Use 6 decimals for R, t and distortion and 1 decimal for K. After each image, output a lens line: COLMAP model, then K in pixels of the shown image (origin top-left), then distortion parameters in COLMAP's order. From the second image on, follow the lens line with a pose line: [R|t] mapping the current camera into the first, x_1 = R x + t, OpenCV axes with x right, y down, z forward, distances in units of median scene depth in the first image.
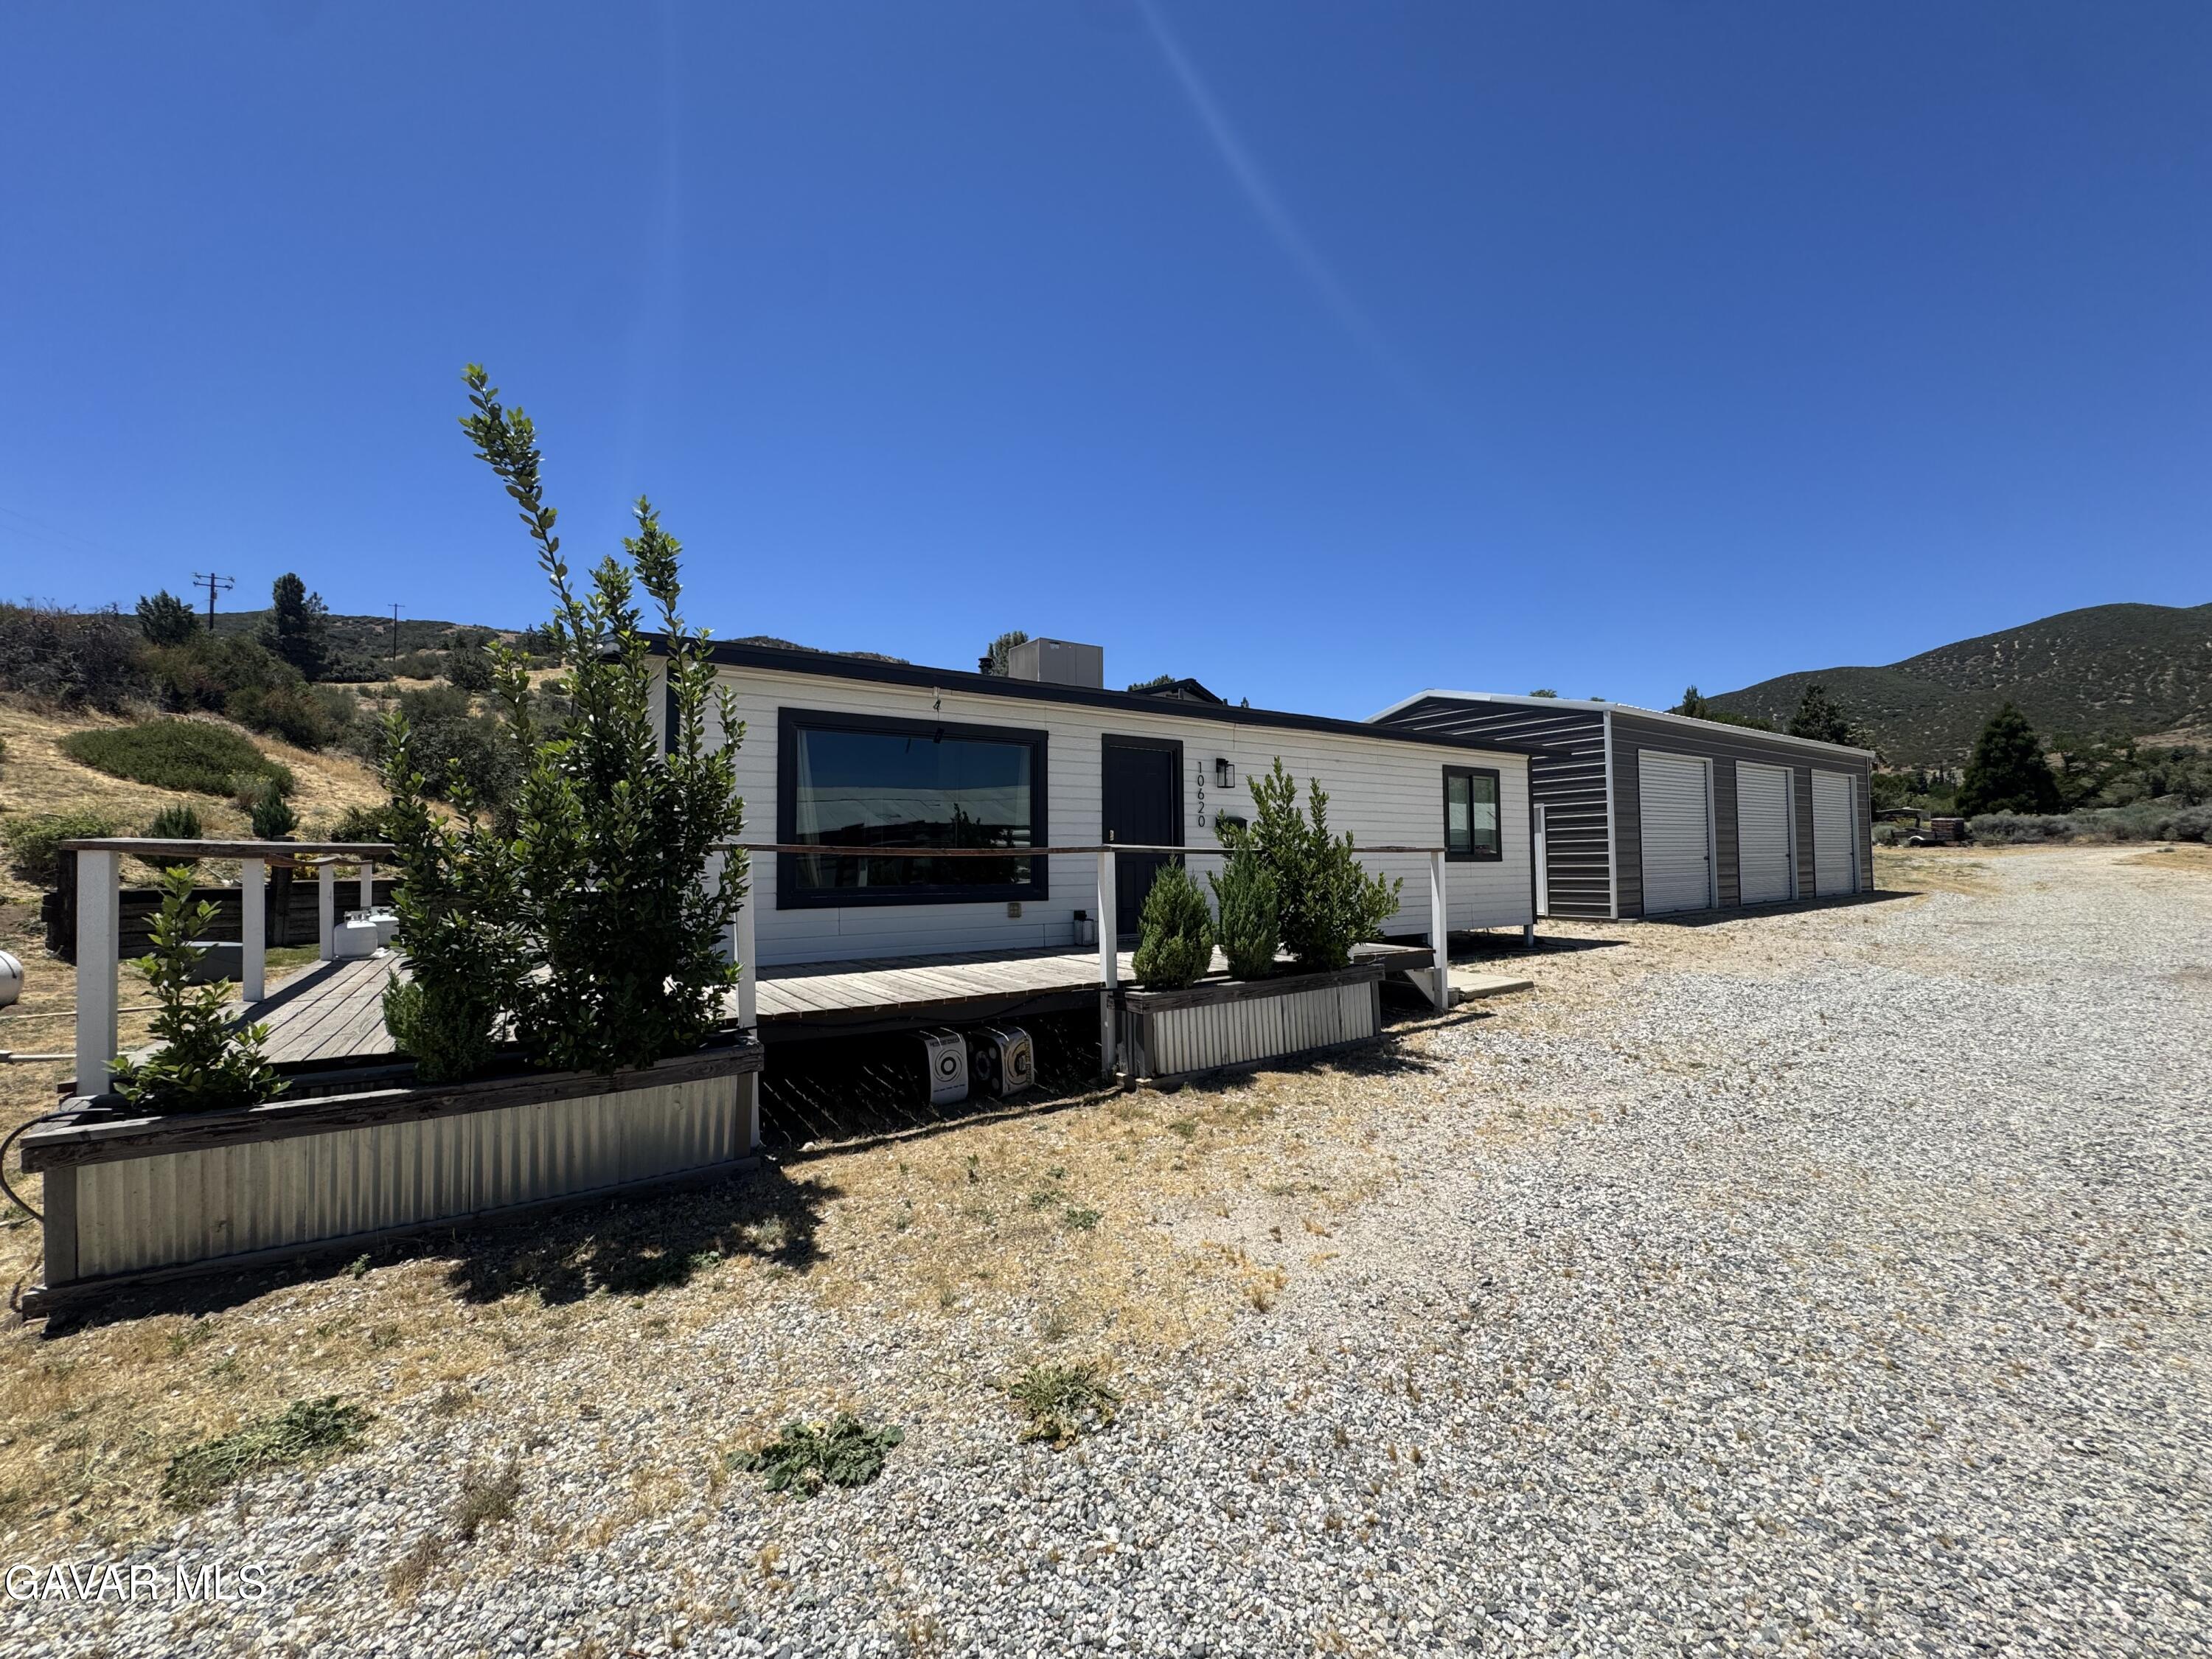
lens RADIAL K [[885.4, 0, 1106.0], [0, 885.4, 829.5], [0, 0, 1]] dist [-0.003358, 0.000687]
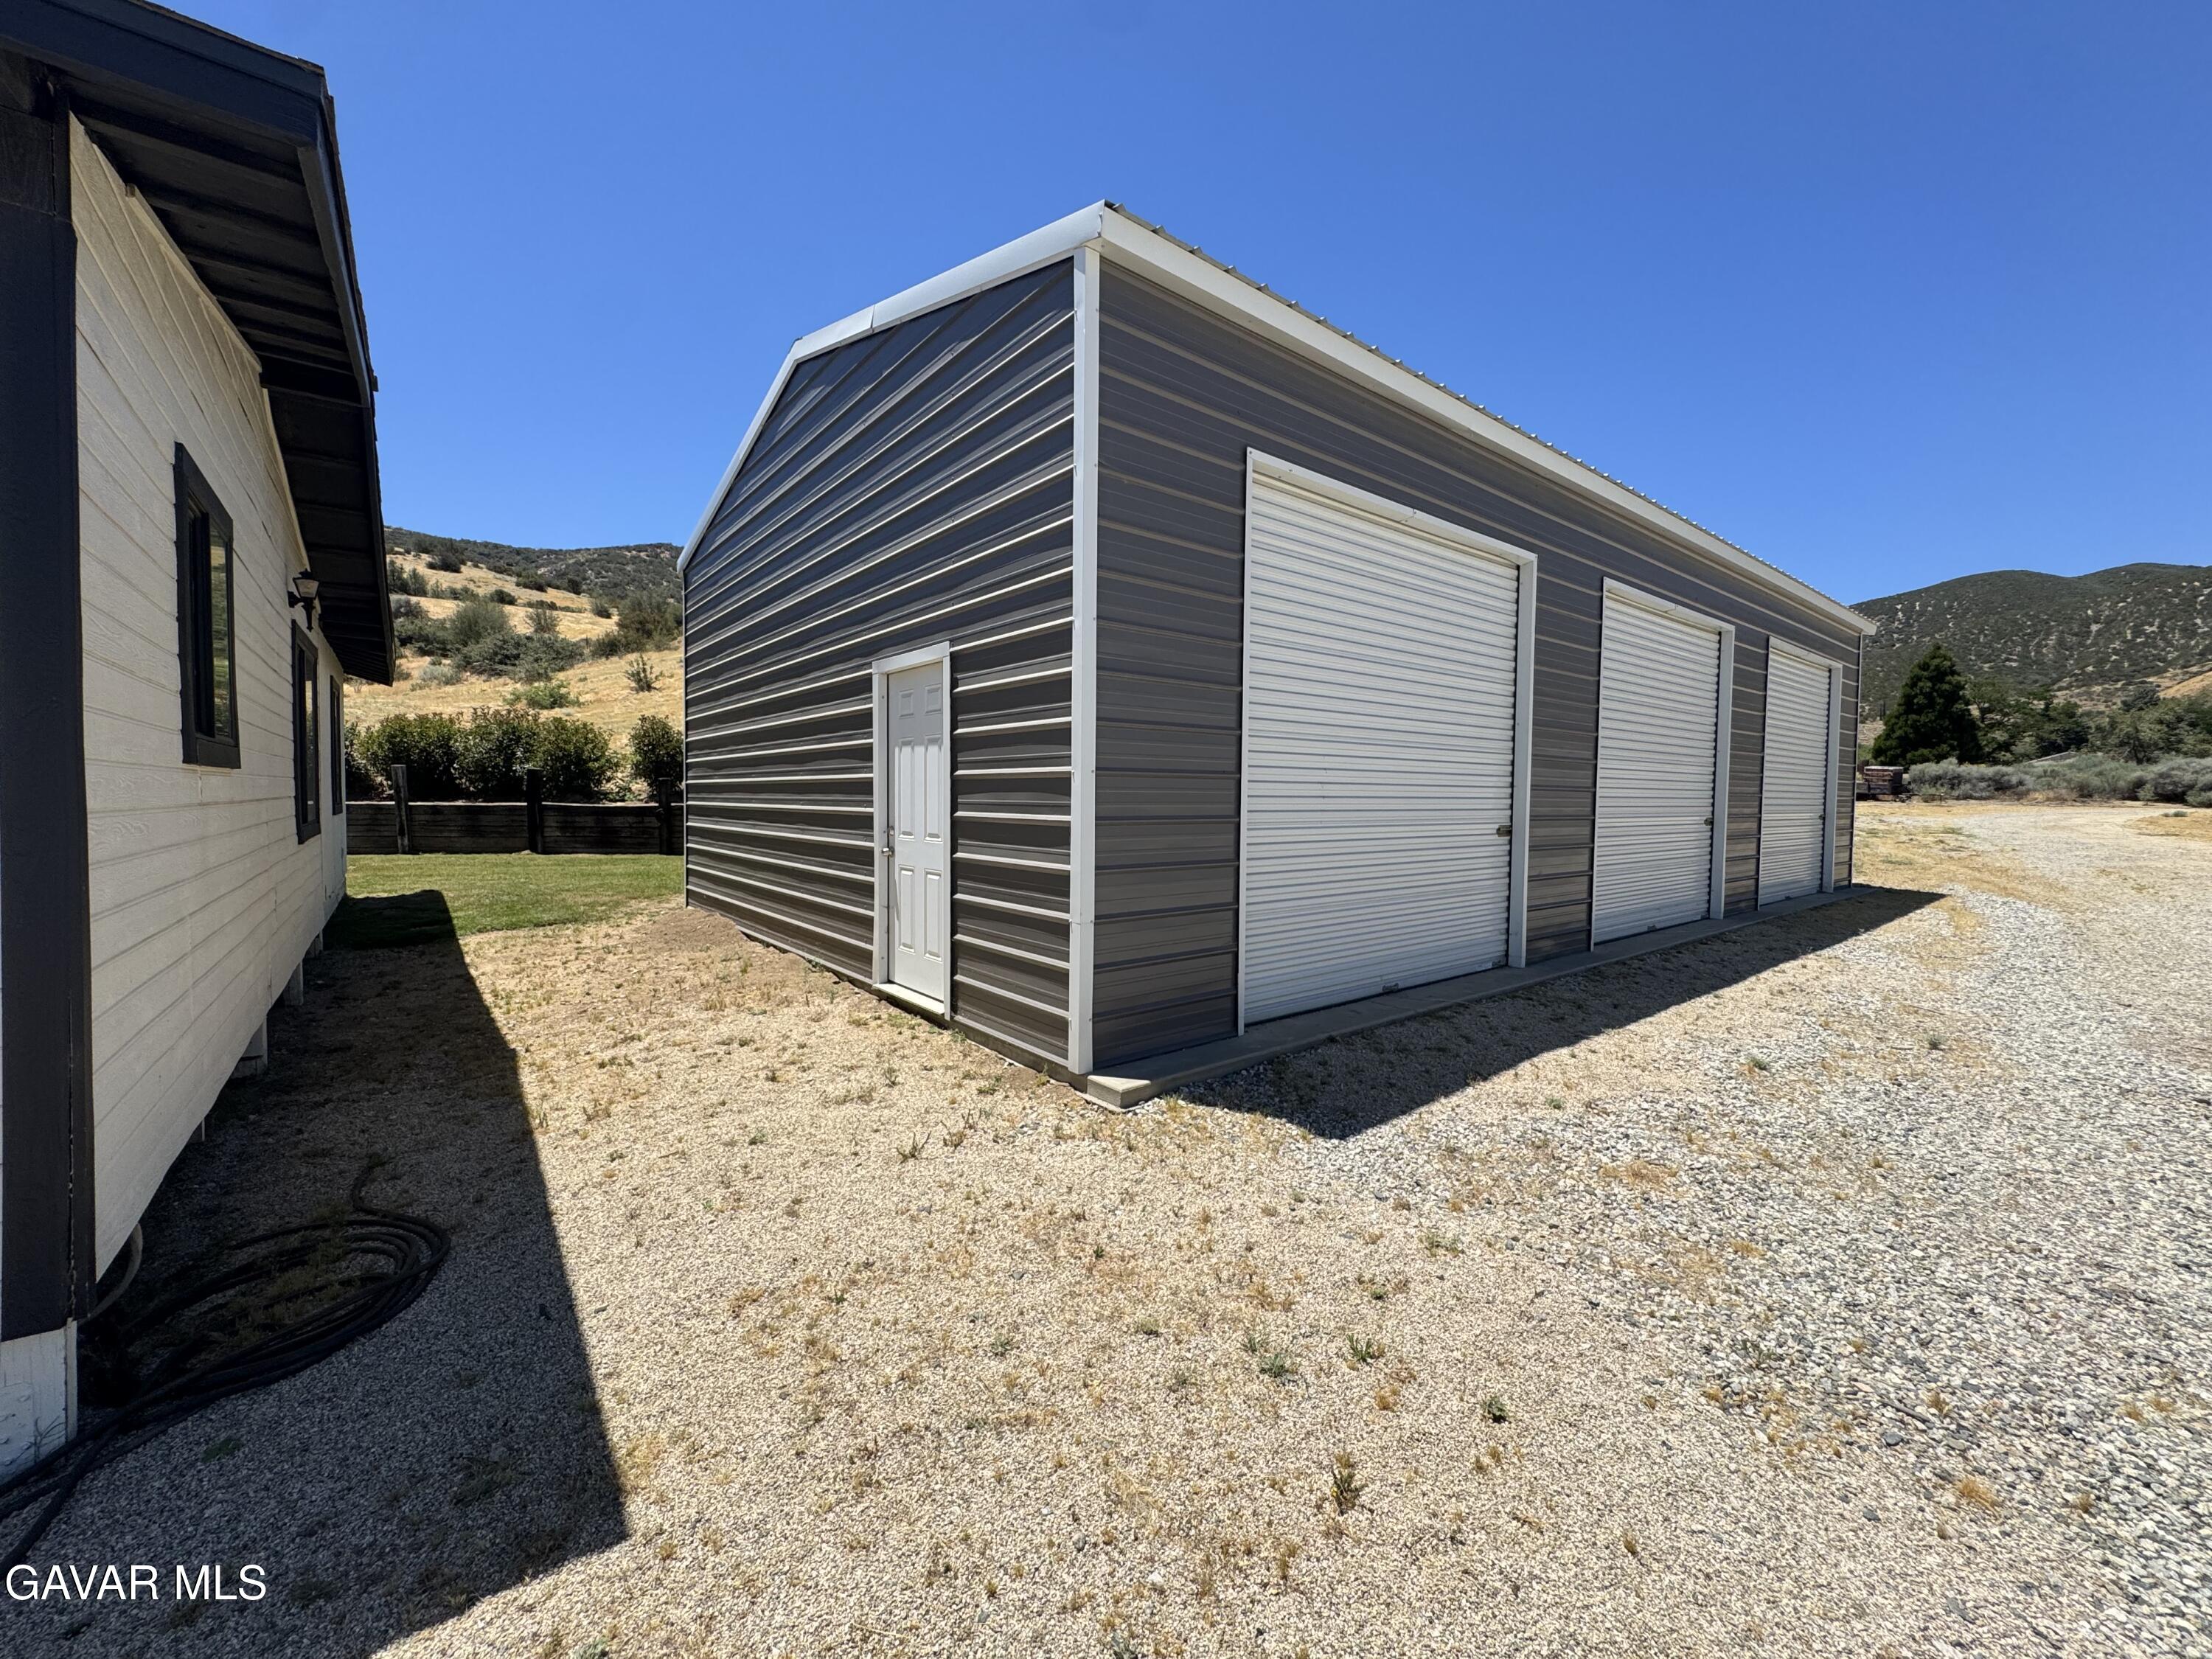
lens RADIAL K [[885.4, 0, 1106.0], [0, 885.4, 829.5], [0, 0, 1]] dist [-0.003358, 0.000687]
pose [[0.997187, 0.020668, 0.072051, 0.178967], [-0.026024, 0.996903, 0.074209, 0.003408], [-0.070294, -0.075875, 0.994636, 0.236813]]
